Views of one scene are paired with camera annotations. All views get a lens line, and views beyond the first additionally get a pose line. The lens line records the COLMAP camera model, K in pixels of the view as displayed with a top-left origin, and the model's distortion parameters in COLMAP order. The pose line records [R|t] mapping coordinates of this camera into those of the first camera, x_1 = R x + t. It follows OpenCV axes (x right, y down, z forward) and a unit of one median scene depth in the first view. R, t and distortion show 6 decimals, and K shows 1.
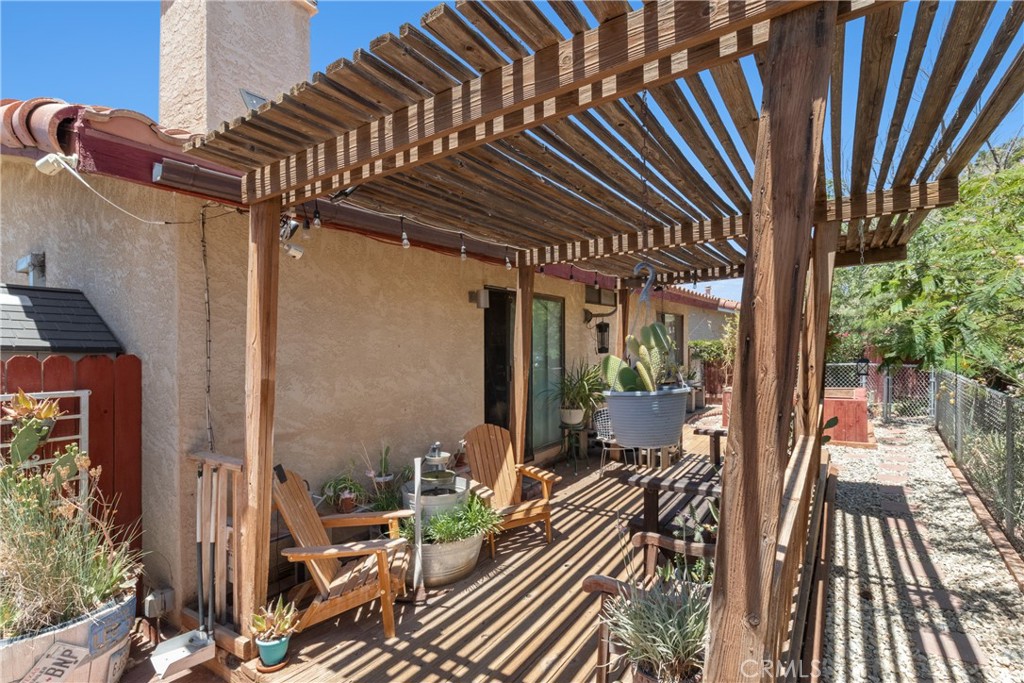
lens RADIAL K [[480.2, 0, 513.2], [0, 480.2, 342.4], [0, 0, 1]] dist [0.003870, 0.000381]
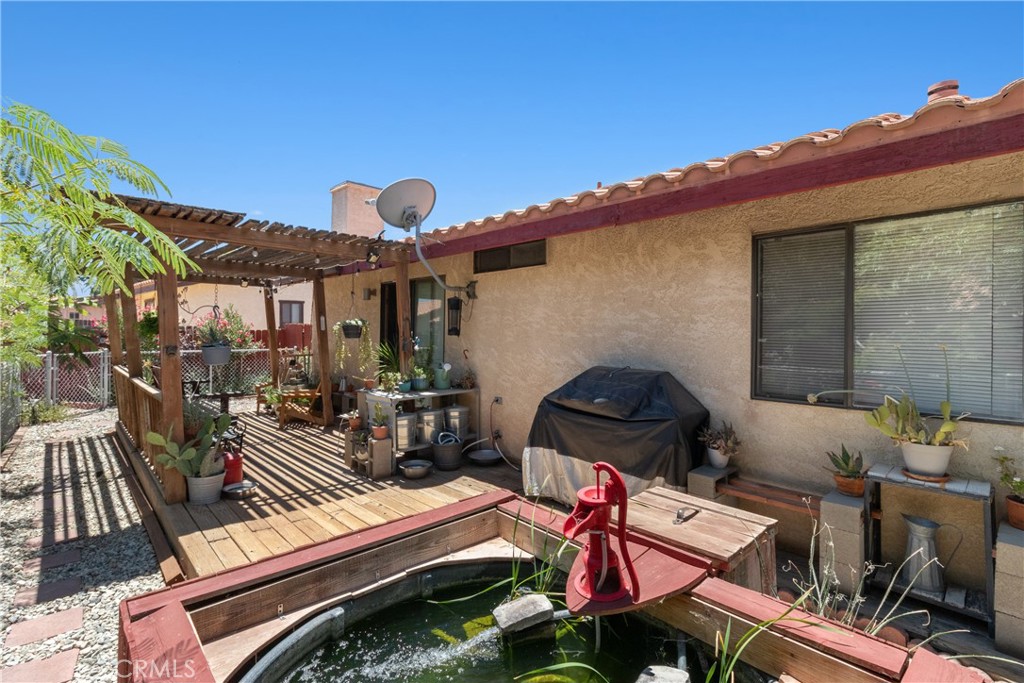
lens RADIAL K [[480.2, 0, 517.6], [0, 480.2, 325.5], [0, 0, 1]] dist [0.003870, 0.000381]
pose [[-0.206433, 0.011894, -0.978388, 1.593477], [0.005884, 0.999923, 0.010914, -0.006740], [0.978443, -0.003504, -0.206487, 2.136299]]
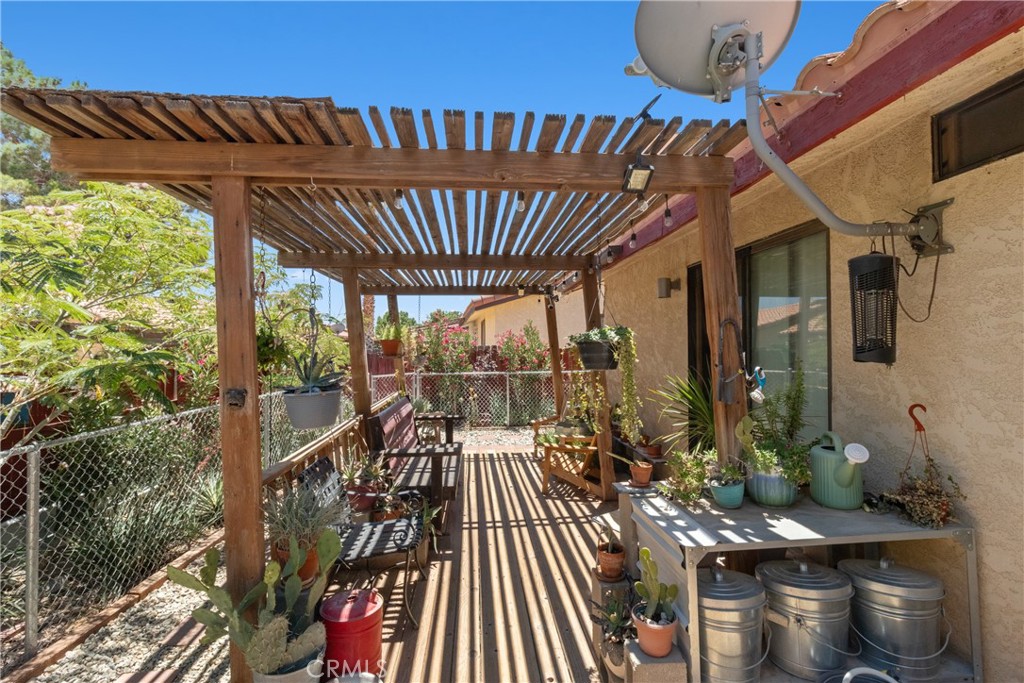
lens RADIAL K [[480.2, 0, 511.6], [0, 480.2, 342.3], [0, 0, 1]] dist [0.003870, 0.000381]
pose [[-0.776034, 0.027760, -0.630080, 0.882964], [0.036598, 0.999330, -0.001048, 0.002615], [0.629628, -0.023873, -0.776530, 1.825796]]
